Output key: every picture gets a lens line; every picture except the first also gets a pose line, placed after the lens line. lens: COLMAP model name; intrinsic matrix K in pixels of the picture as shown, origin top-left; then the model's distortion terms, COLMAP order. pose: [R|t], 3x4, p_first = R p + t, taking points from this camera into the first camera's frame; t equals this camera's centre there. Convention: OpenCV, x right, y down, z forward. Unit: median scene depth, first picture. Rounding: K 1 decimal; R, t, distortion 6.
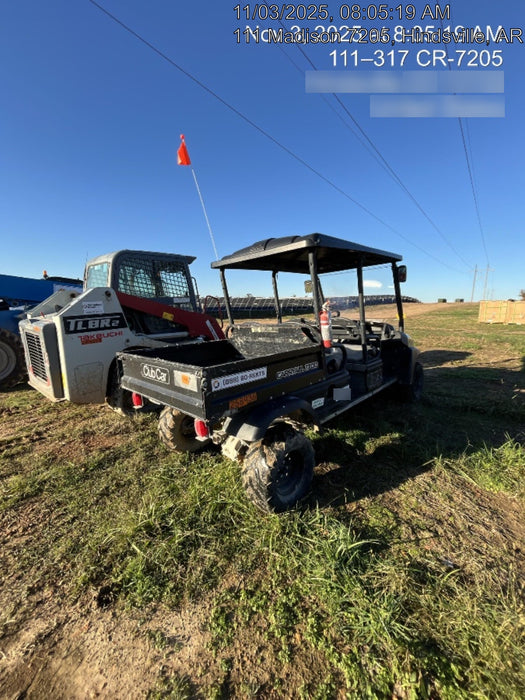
lens RADIAL K [[278.1, 0, 264.3], [0, 278.1, 351.8], [0, 0, 1]] dist [-0.000365, -0.000001]
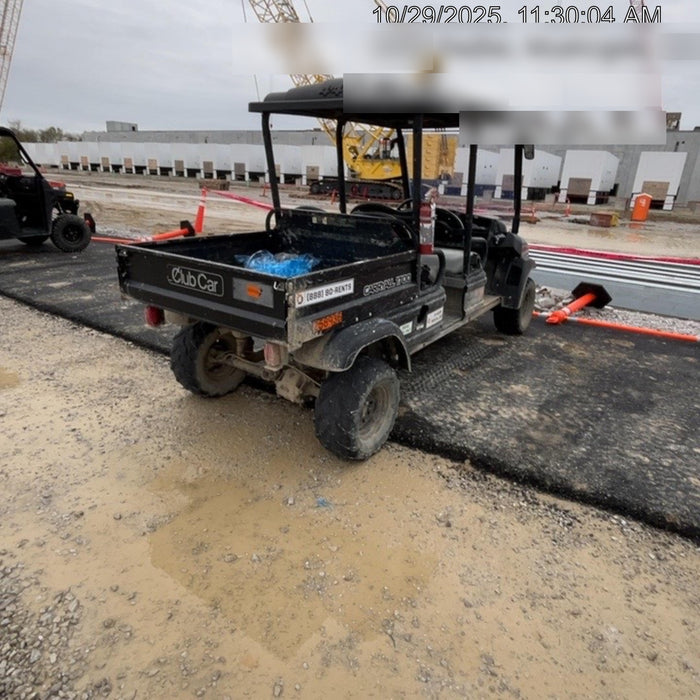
lens RADIAL K [[476.1, 0, 353.5], [0, 476.1, 351.2], [0, 0, 1]] dist [-0.010897, -0.005801]
pose [[0.984927, 0.021311, 0.171653, -0.189861], [-0.057966, 0.975664, 0.211472, -0.023933], [-0.162968, -0.218235, 0.962193, -0.254660]]
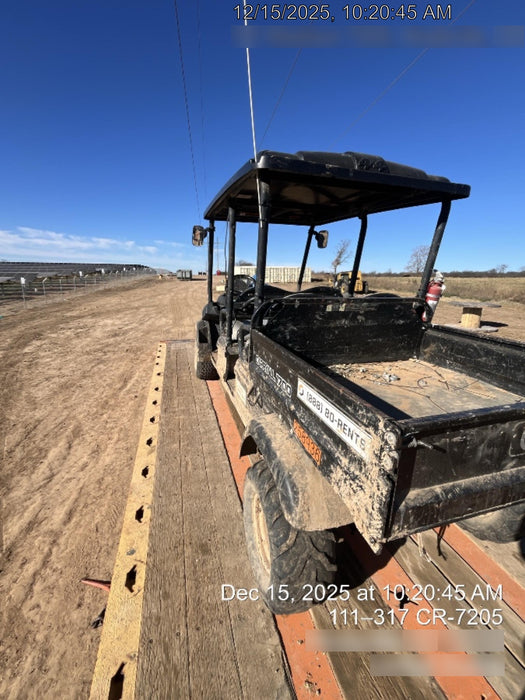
lens RADIAL K [[291.7, 0, 263.4], [0, 291.7, 345.5], [0, 0, 1]] dist [-0.001494, -0.000022]
pose [[0.510099, -0.160378, 0.845031, -0.889731], [0.078774, 0.987044, 0.139779, -0.133886], [-0.856501, -0.004734, 0.516124, 1.100460]]
